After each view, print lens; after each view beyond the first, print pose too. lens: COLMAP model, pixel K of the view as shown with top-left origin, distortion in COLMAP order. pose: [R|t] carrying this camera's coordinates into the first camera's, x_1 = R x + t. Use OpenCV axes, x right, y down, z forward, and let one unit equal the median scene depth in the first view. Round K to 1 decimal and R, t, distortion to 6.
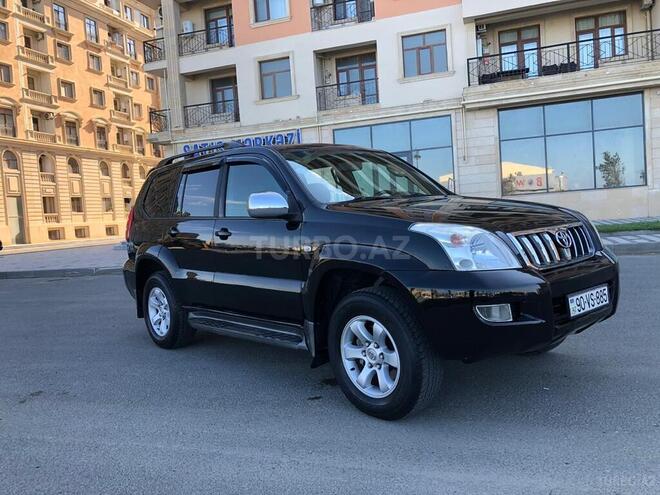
lens RADIAL K [[535.3, 0, 329.4], [0, 535.3, 244.1], [0, 0, 1]] dist [0.008359, -0.001422]
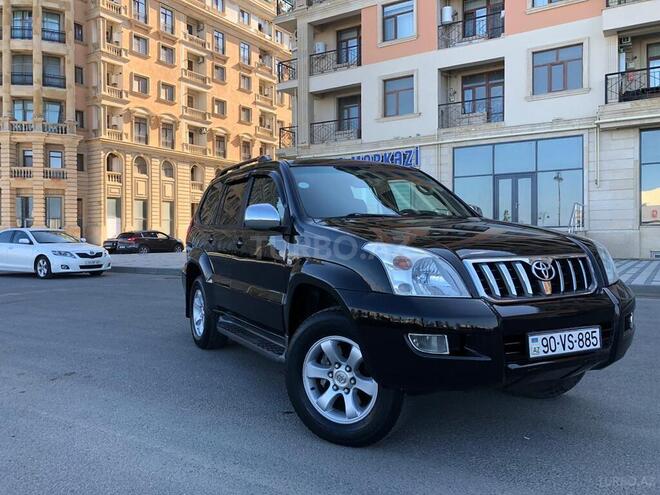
lens RADIAL K [[535.3, 0, 329.4], [0, 535.3, 244.1], [0, 0, 1]] dist [0.008359, -0.001422]
pose [[0.967355, 0.065275, -0.244873, 0.041108], [-0.072980, 0.997079, -0.022515, -0.001062], [0.242688, 0.039650, 0.969294, 0.006484]]
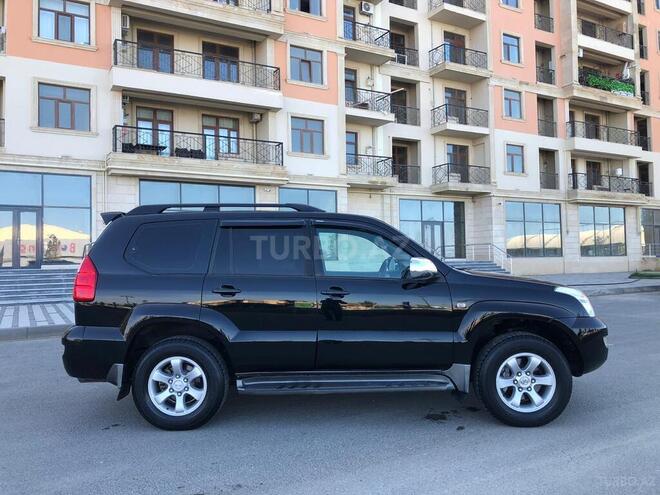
lens RADIAL K [[532.8, 0, 326.2], [0, 532.8, 244.7], [0, 0, 1]] dist [0.008051, -0.002626]
pose [[0.673405, 0.084002, 0.734486, -0.177672], [0.009654, 0.992439, -0.122355, 0.002607], [-0.739211, 0.089485, 0.667503, 0.057064]]
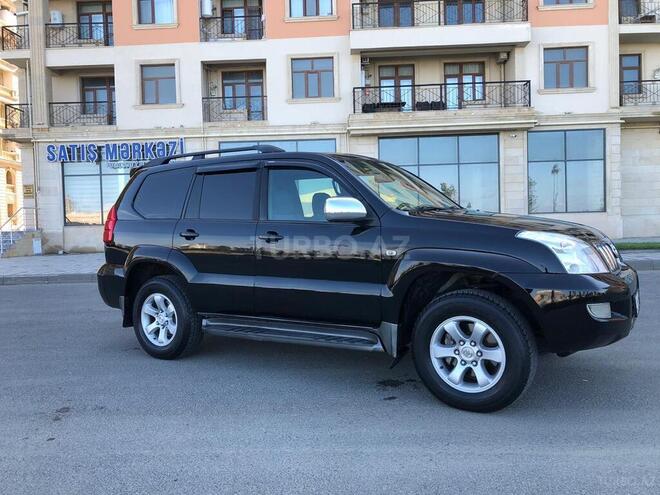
lens RADIAL K [[532.8, 0, 326.2], [0, 532.8, 244.7], [0, 0, 1]] dist [0.008051, -0.002626]
pose [[0.961663, 0.035366, 0.271944, -0.066239], [-0.026628, 0.999006, -0.035756, 0.004923], [-0.272939, 0.027144, 0.961648, 0.005899]]
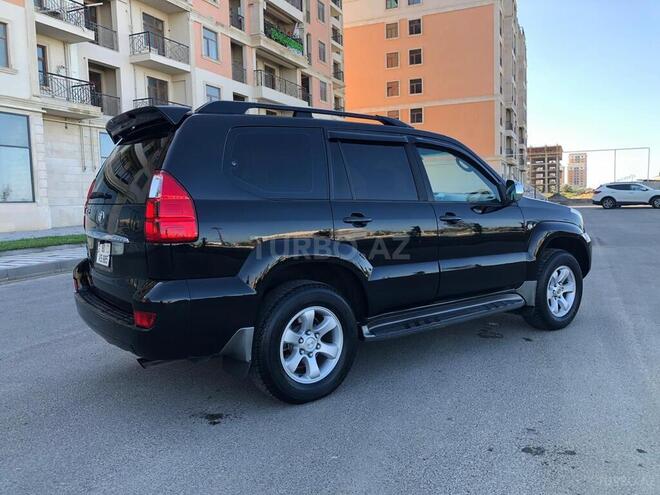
lens RADIAL K [[532.8, 0, 326.2], [0, 532.8, 244.7], [0, 0, 1]] dist [0.008051, -0.002626]
pose [[0.103009, -0.016017, 0.994551, -0.212727], [0.071346, 0.997414, 0.008674, 0.000609], [-0.992118, 0.070063, 0.103885, 0.204126]]
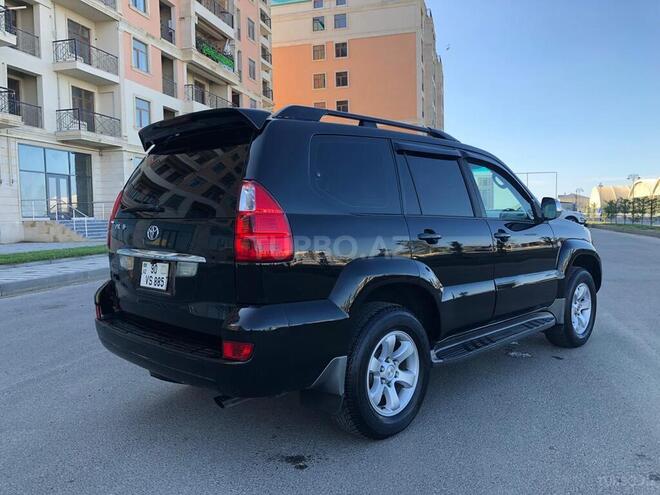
lens RADIAL K [[532.8, 0, 326.2], [0, 532.8, 244.7], [0, 0, 1]] dist [0.008051, -0.002626]
pose [[-0.042699, 0.018099, 0.998924, -0.201980], [0.075243, 0.997055, -0.014849, -0.002328], [-0.996251, 0.074528, -0.043935, 0.244433]]
